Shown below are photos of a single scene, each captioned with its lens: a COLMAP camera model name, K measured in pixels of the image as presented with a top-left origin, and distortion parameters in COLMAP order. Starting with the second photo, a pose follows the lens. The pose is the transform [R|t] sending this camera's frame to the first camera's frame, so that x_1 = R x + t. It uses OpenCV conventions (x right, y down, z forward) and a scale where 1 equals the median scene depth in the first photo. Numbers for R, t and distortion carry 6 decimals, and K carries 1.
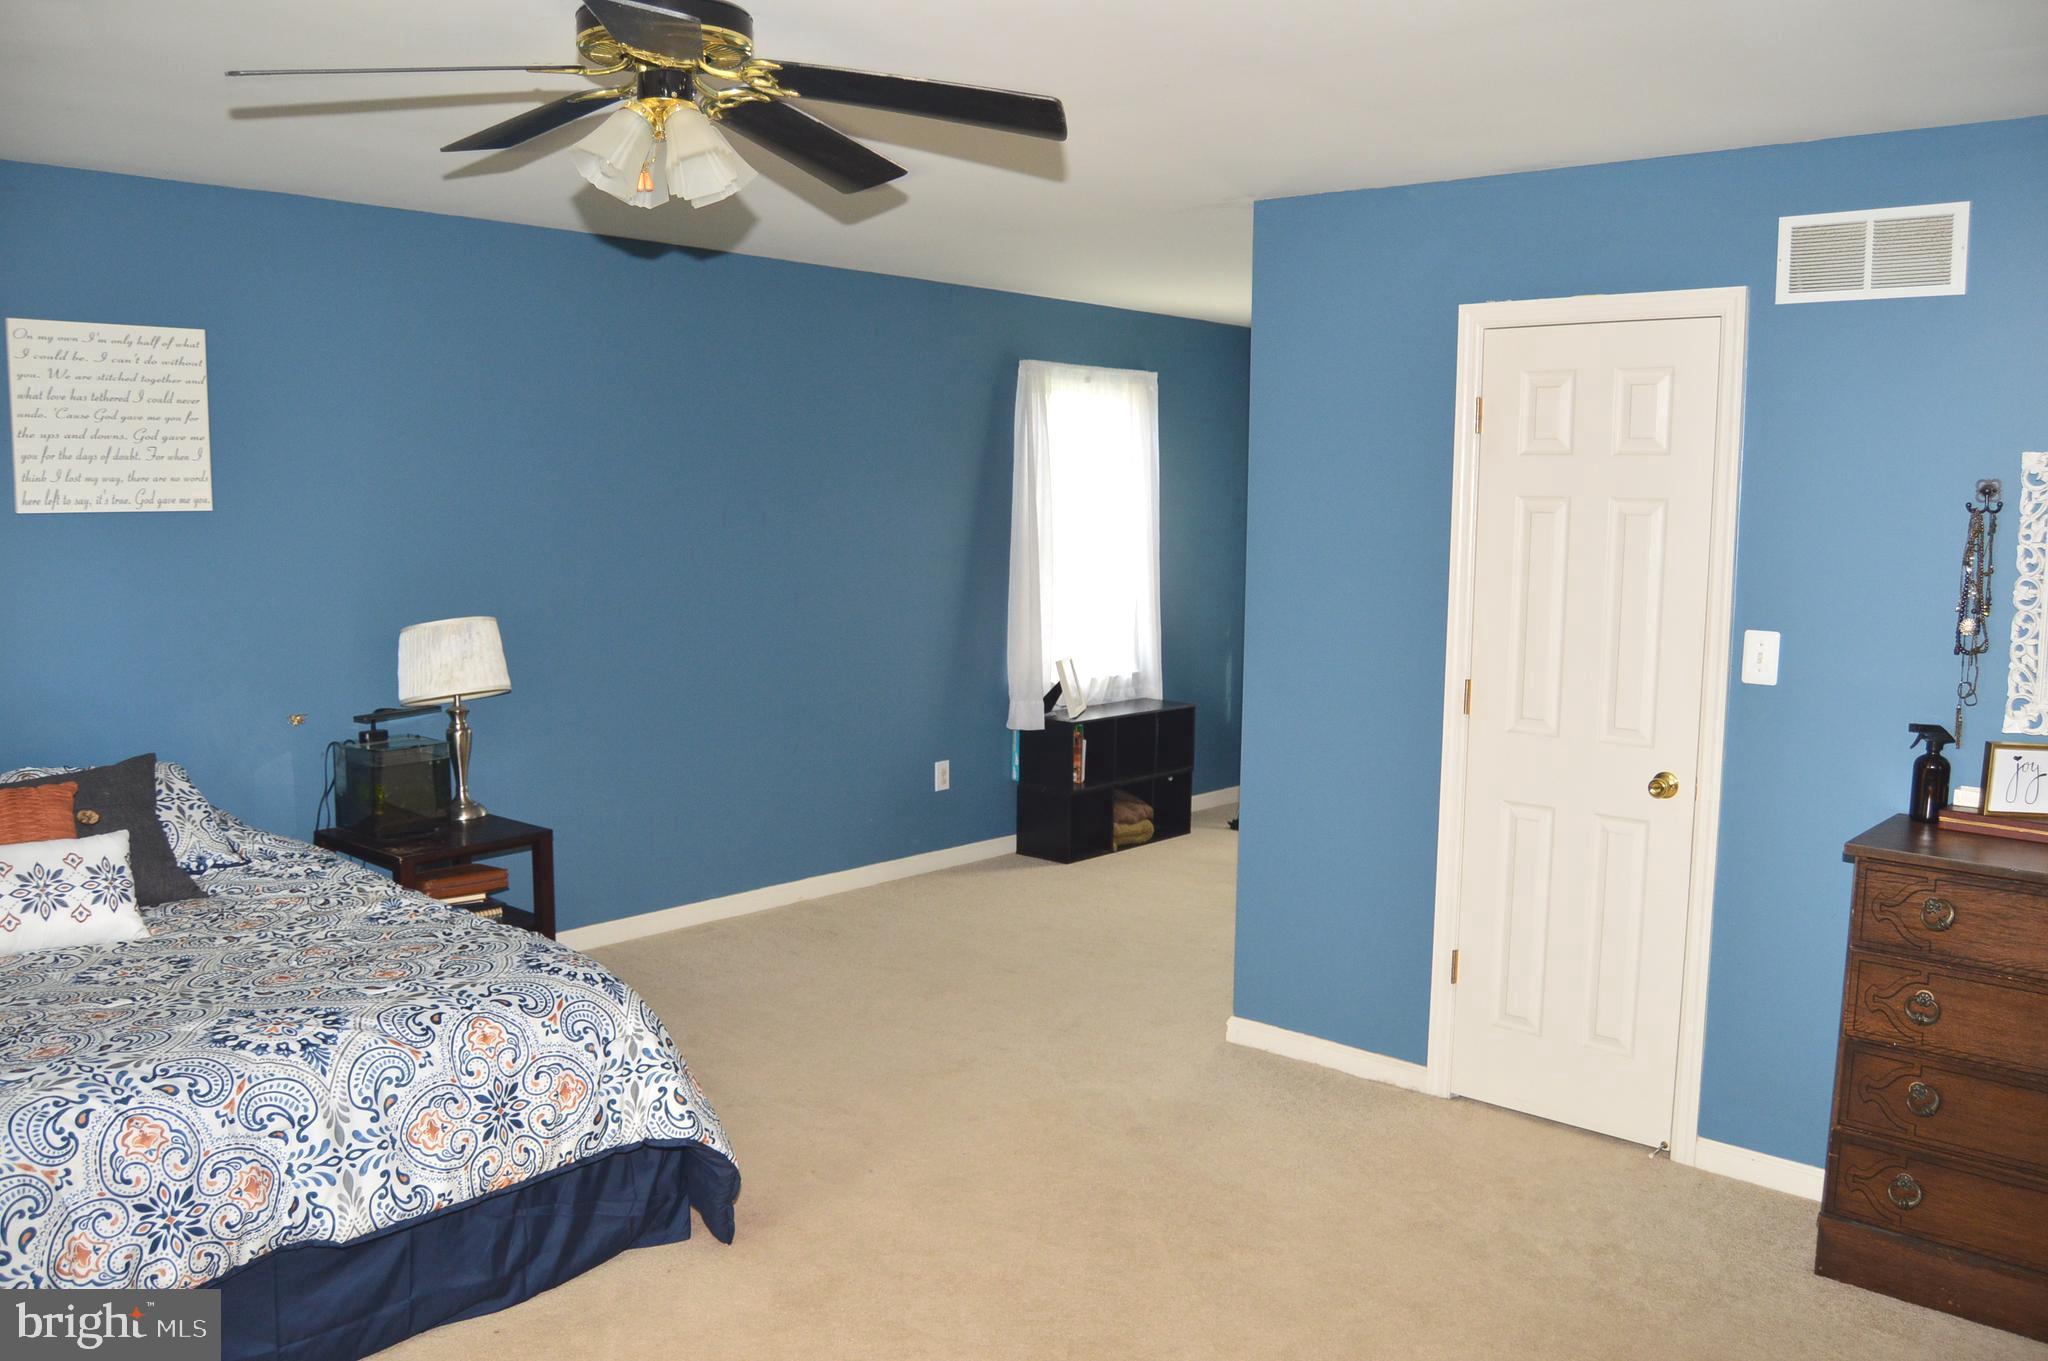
lens RADIAL K [[1631.1, 0, 1029.5], [0, 1631.1, 686.8], [0, 0, 1]] dist [-0.096118, 0.043392]
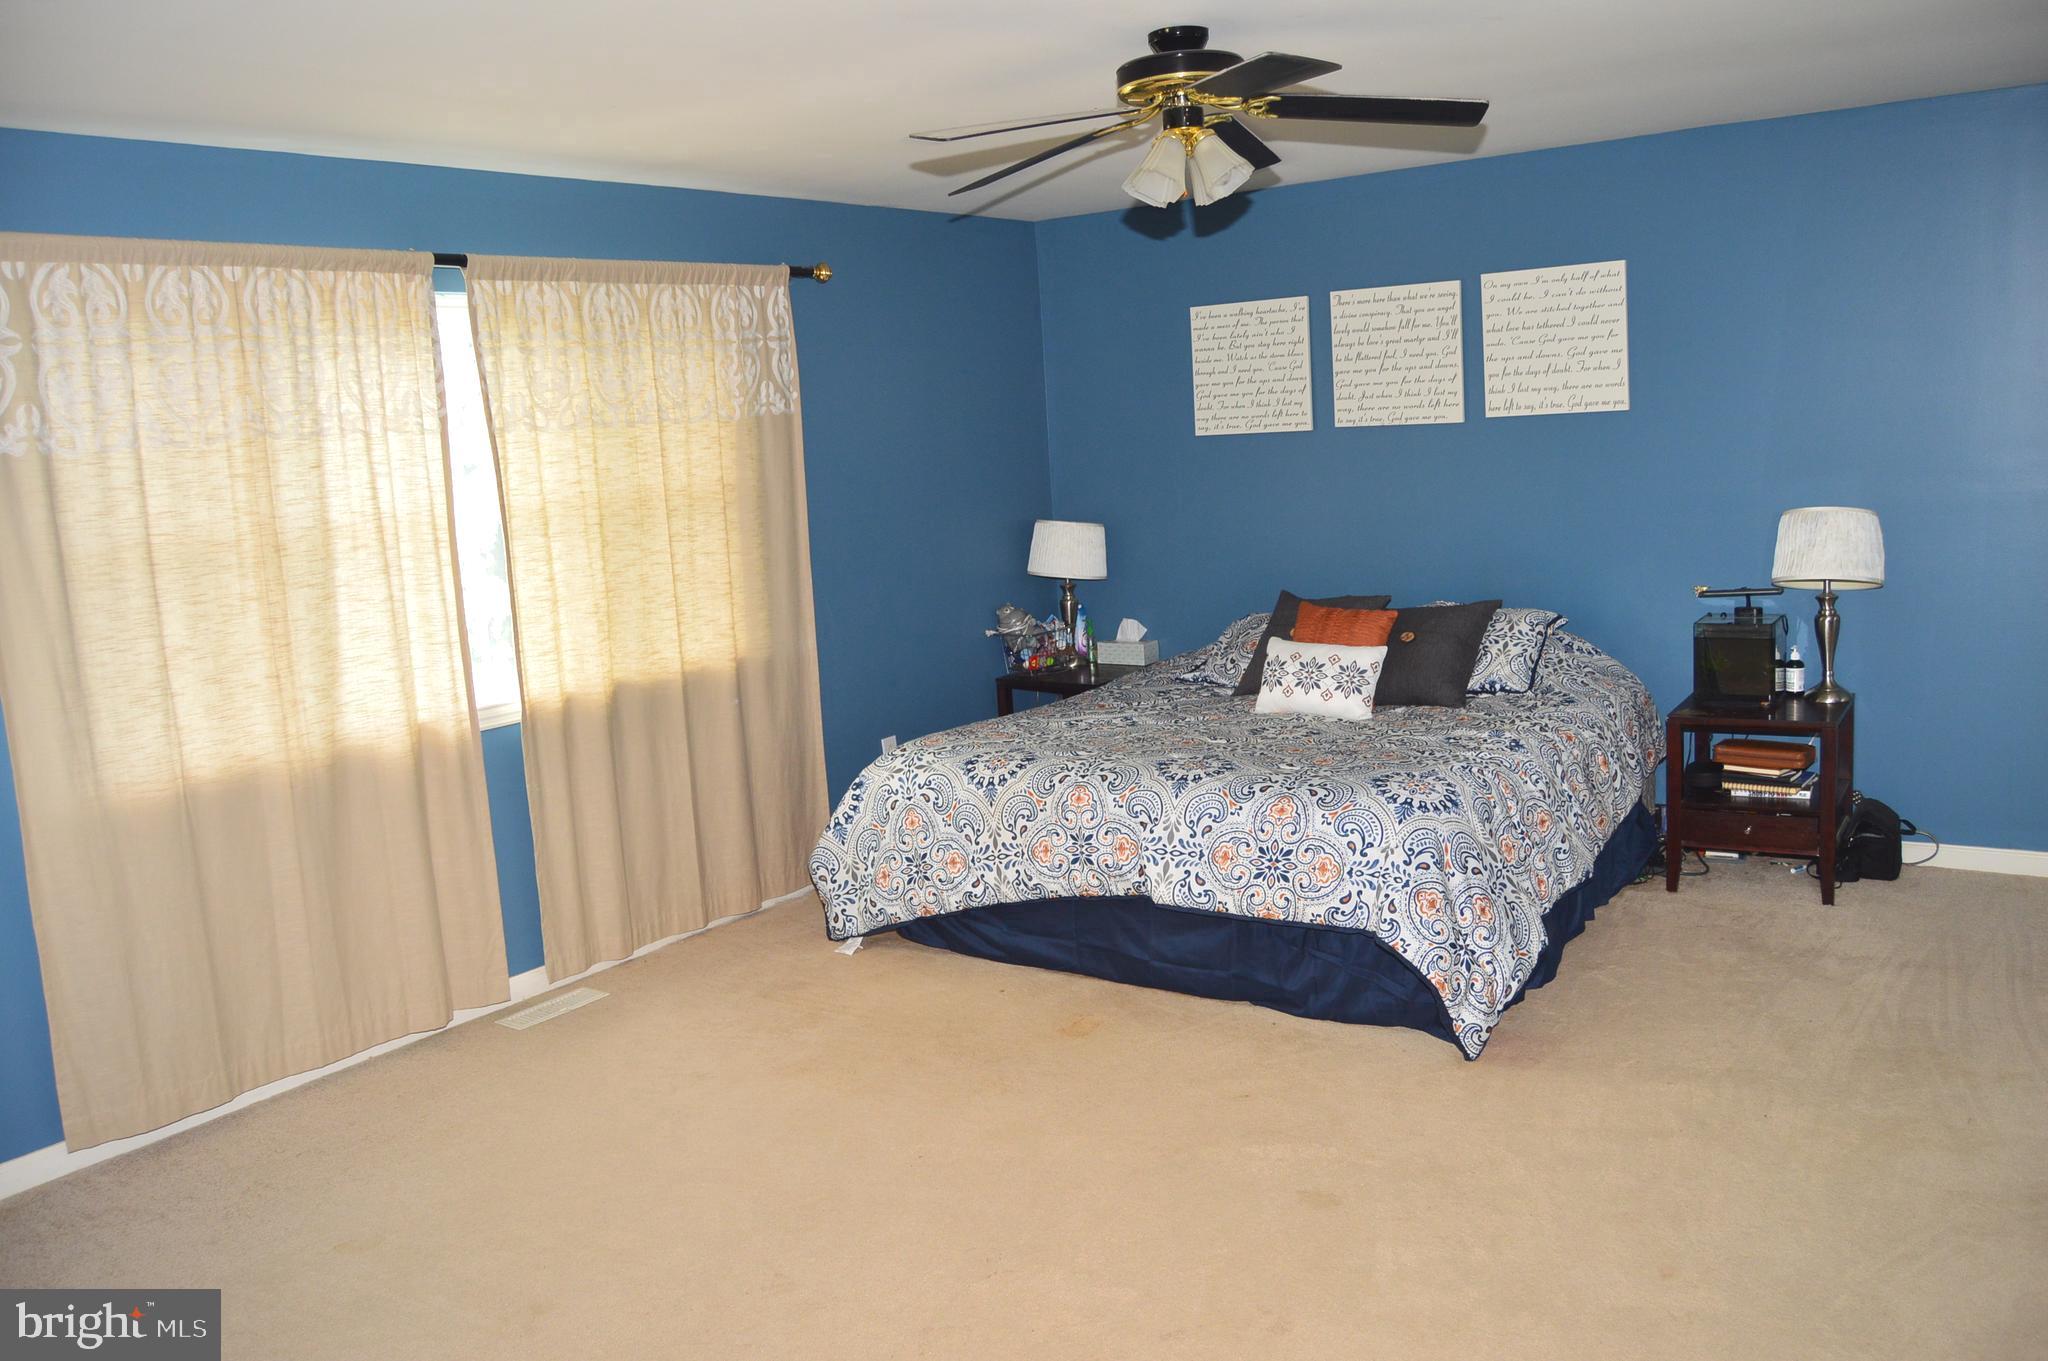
lens RADIAL K [[1631.1, 0, 1029.5], [0, 1631.1, 686.8], [0, 0, 1]] dist [-0.096118, 0.043392]
pose [[0.110111, 0.141134, -0.983848, 0.783575], [-0.056399, 0.989159, 0.135584, -0.050008], [0.992318, 0.040559, 0.116877, 0.488245]]
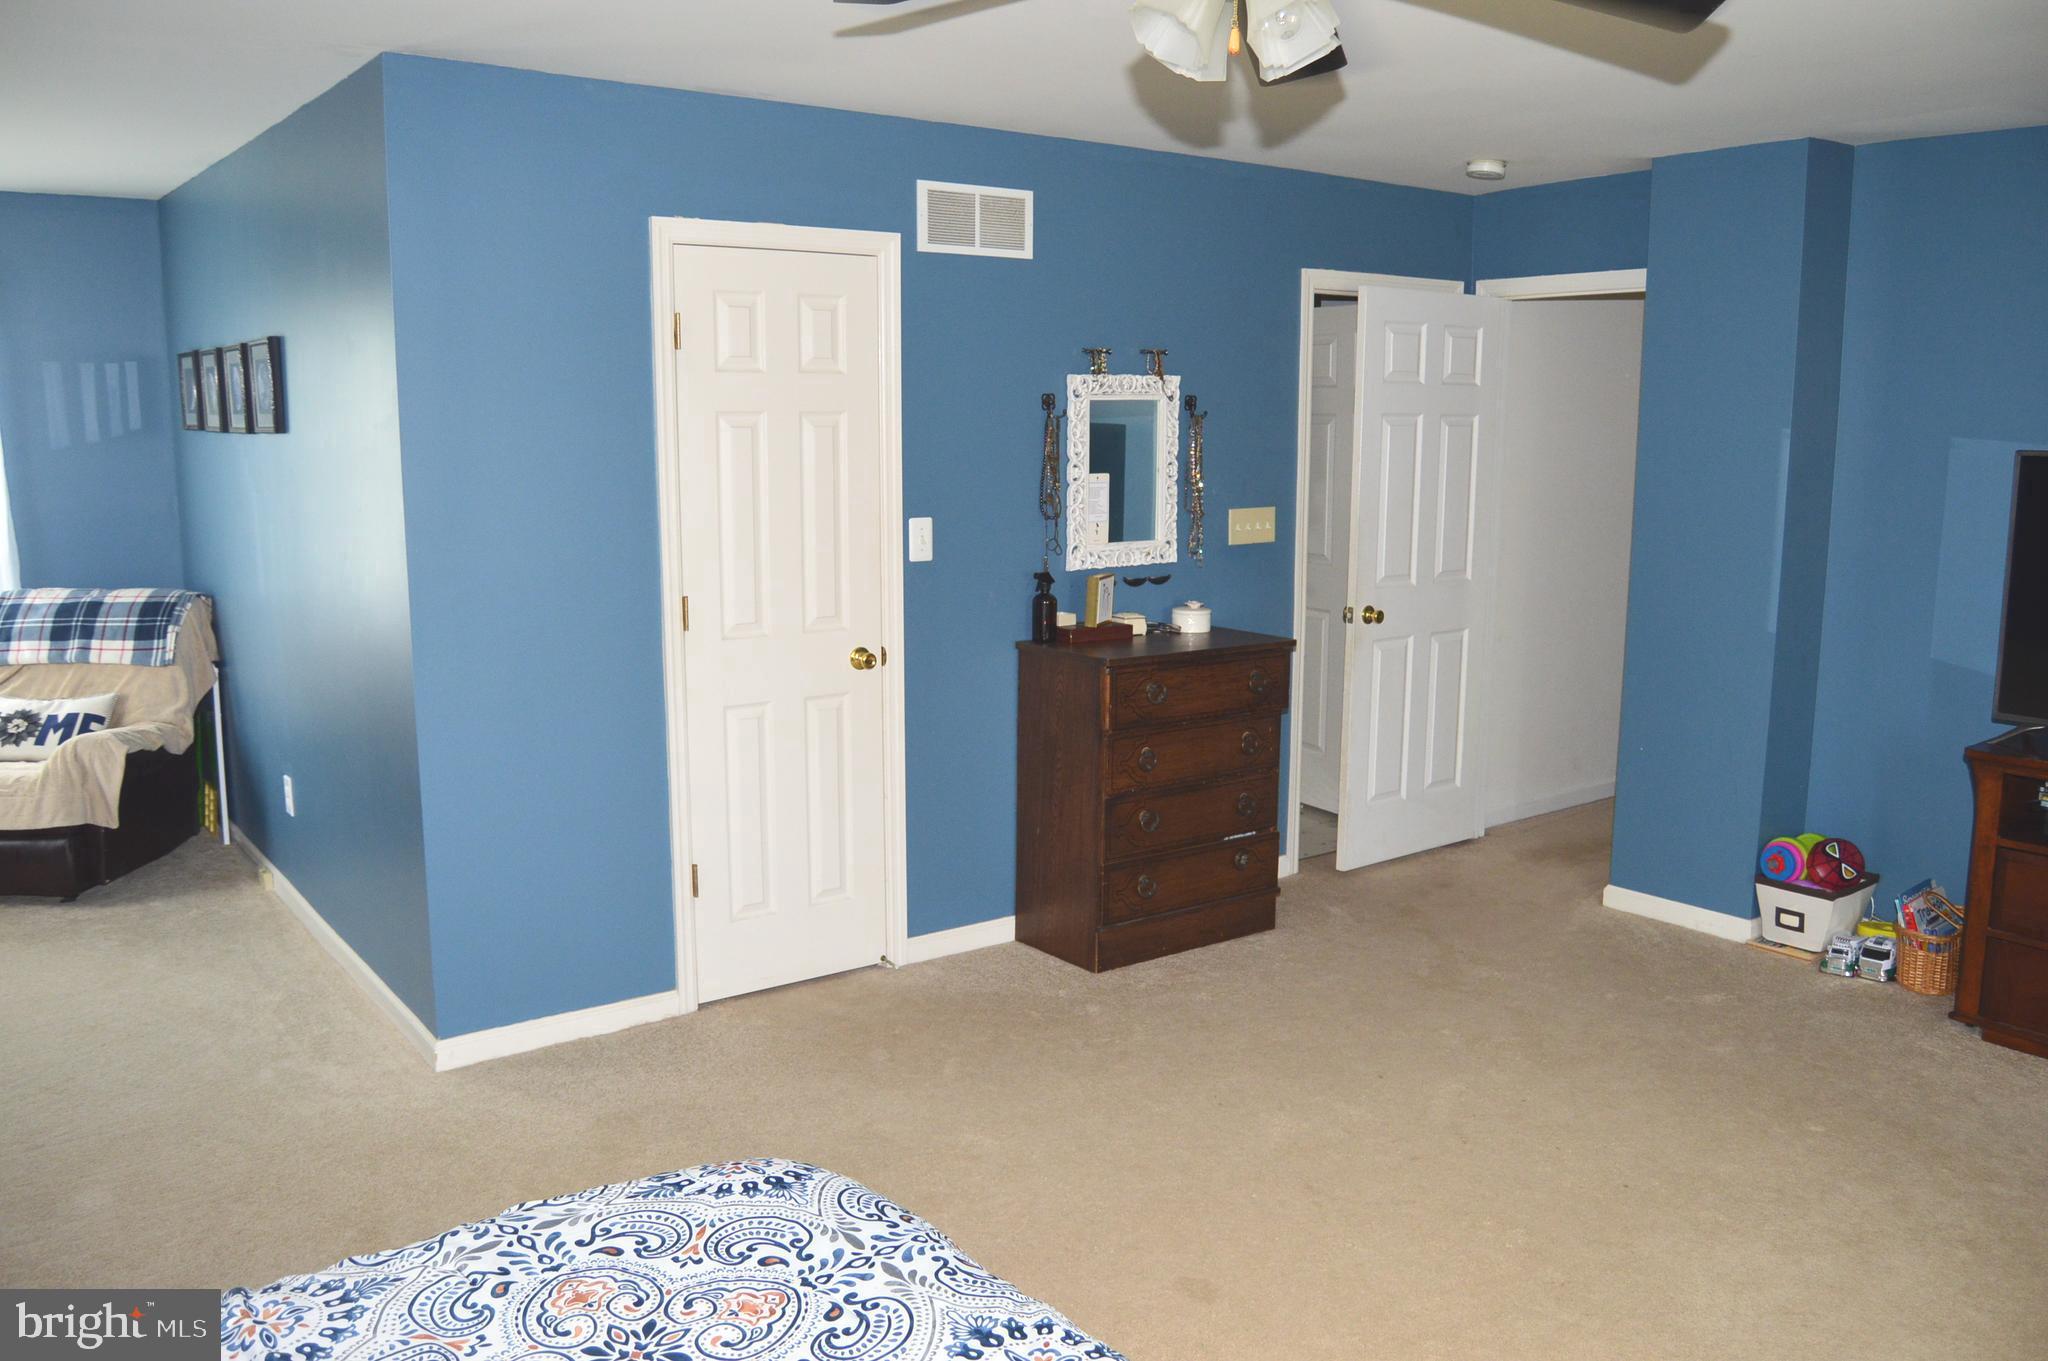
lens RADIAL K [[1631.1, 0, 1029.5], [0, 1631.1, 686.8], [0, 0, 1]] dist [-0.096118, 0.043392]
pose [[0.192830, -0.178129, 0.964928, -0.755309], [0.112247, 0.980933, 0.158652, -0.096232], [-0.974791, 0.077717, 0.209148, 0.661262]]
